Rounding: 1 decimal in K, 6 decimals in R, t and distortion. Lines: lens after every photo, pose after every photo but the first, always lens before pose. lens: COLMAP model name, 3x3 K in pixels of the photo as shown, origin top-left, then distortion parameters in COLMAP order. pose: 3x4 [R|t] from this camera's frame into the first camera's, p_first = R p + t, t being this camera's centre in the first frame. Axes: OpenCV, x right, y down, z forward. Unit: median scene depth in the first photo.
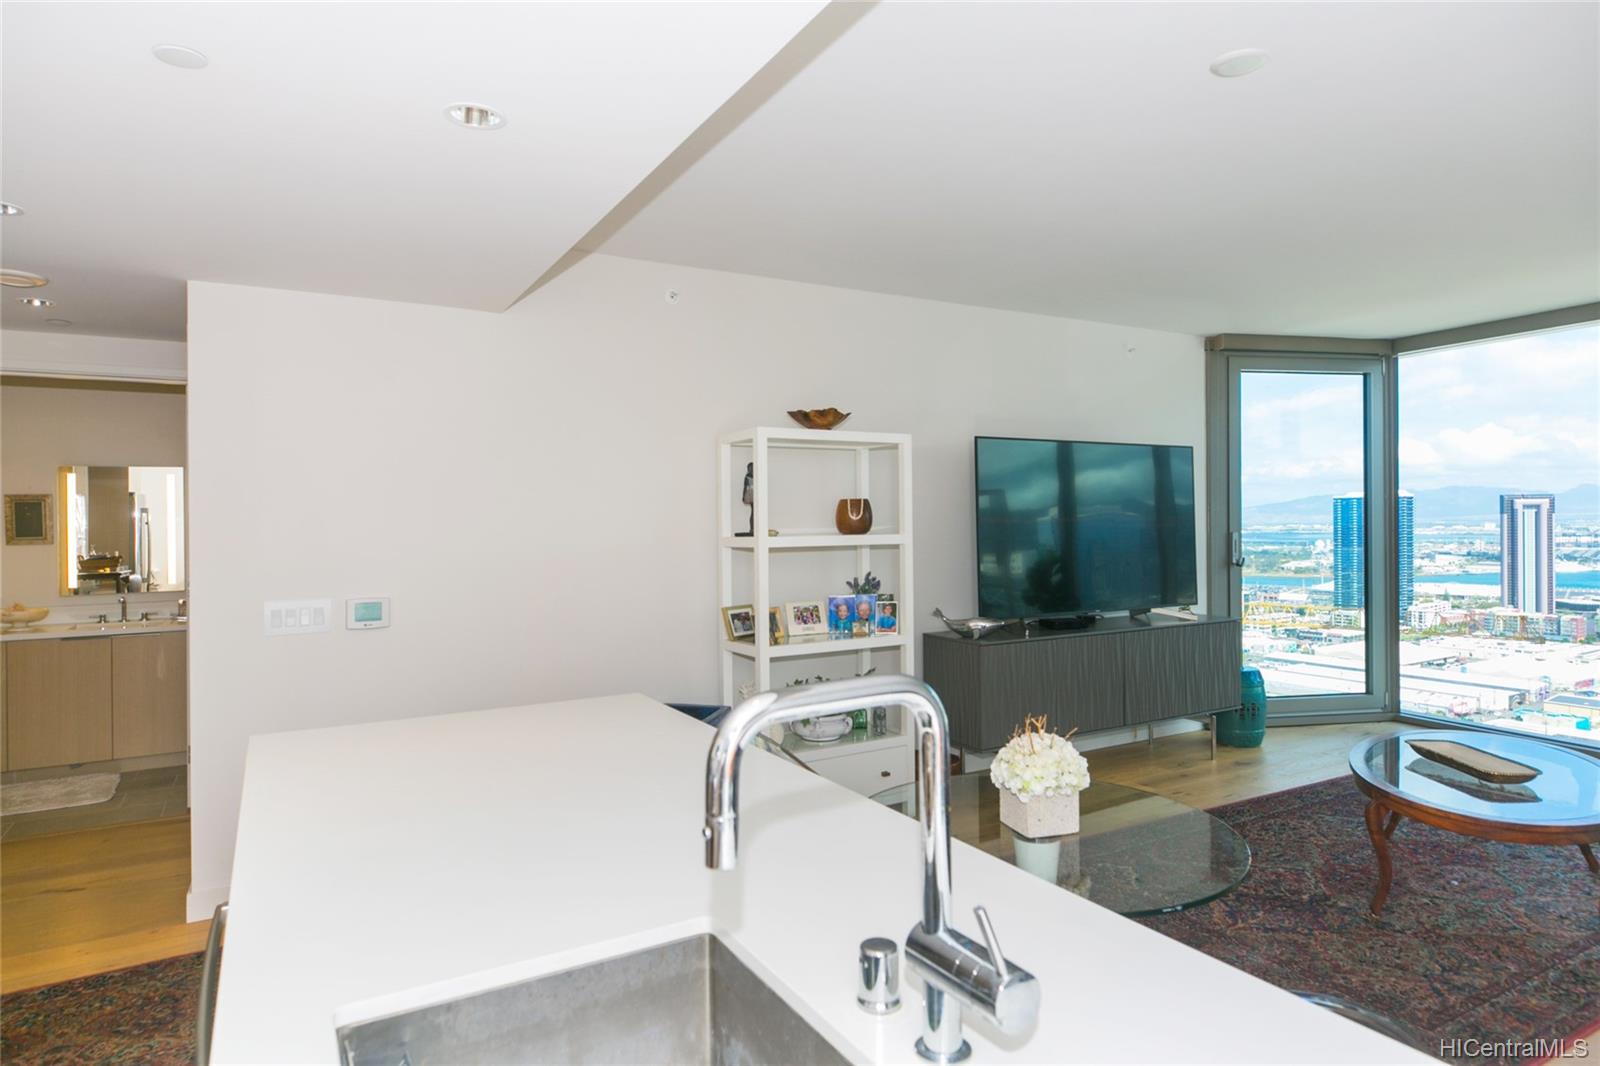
lens RADIAL K [[917.7, 0, 800.0], [0, 917.7, 533.0], [0, 0, 1]] dist [-0.005210, -0.002701]
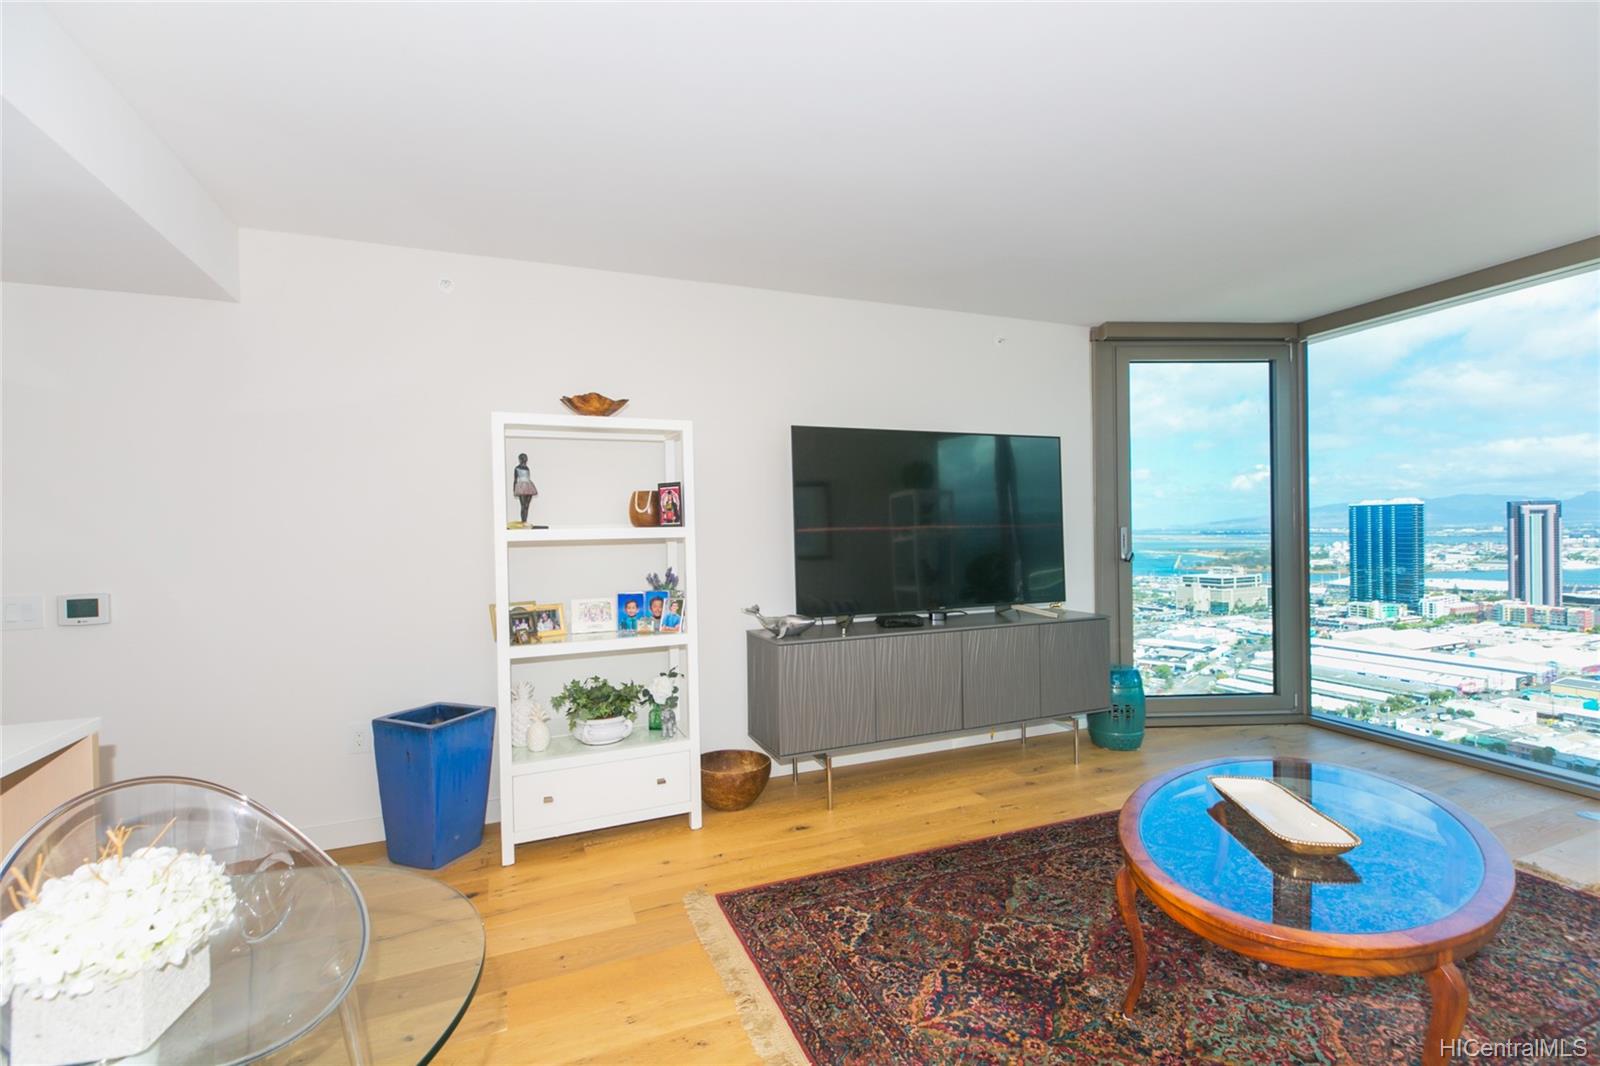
lens RADIAL K [[721.8, 0, 802.3], [0, 721.8, 545.1], [0, 0, 1]] dist [0.002117, 0.000173]
pose [[0.992907, -0.003703, -0.118839, 0.285698], [0.004809, 0.999948, 0.009025, 0.011844], [0.118799, -0.009532, 0.992873, 0.245235]]
